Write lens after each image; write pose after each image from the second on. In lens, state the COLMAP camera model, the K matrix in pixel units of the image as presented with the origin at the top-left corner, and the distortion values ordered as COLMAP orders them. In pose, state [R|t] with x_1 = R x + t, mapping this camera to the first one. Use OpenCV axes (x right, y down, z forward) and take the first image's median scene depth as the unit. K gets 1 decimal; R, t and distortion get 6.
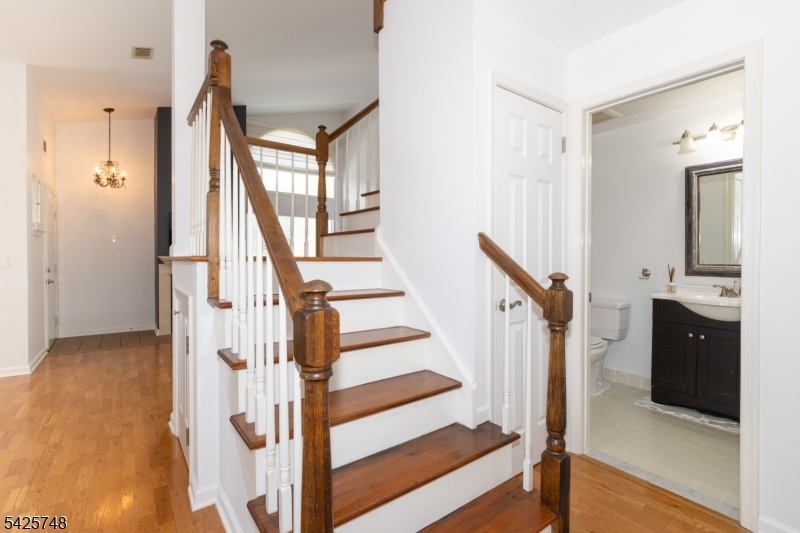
lens RADIAL K [[378.2, 0, 395.4], [0, 378.2, 258.3], [0, 0, 1]] dist [-0.004293, -0.001109]
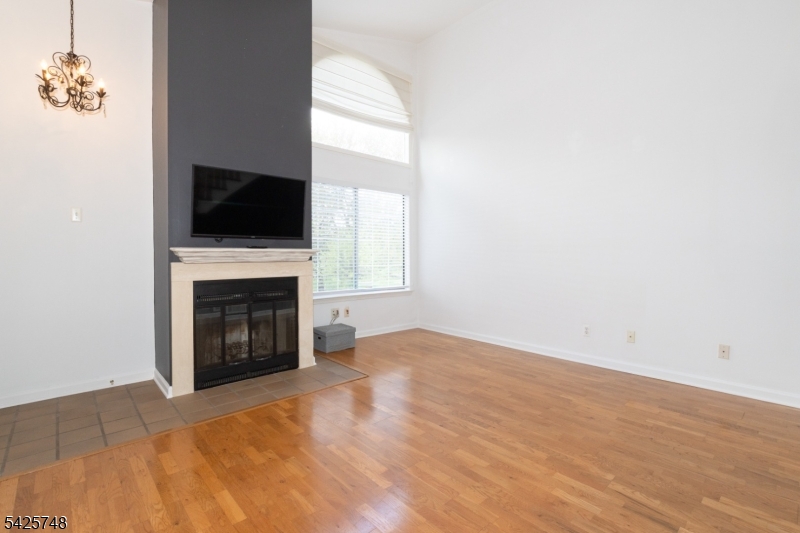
lens RADIAL K [[378.2, 0, 399.0], [0, 378.2, 256.1], [0, 0, 1]] dist [-0.004293, -0.001109]
pose [[0.993900, 0.000567, 0.110281, -0.388700], [-0.001598, 0.999956, 0.009264, 0.000465], [-0.110270, -0.009383, 0.993857, 0.463126]]
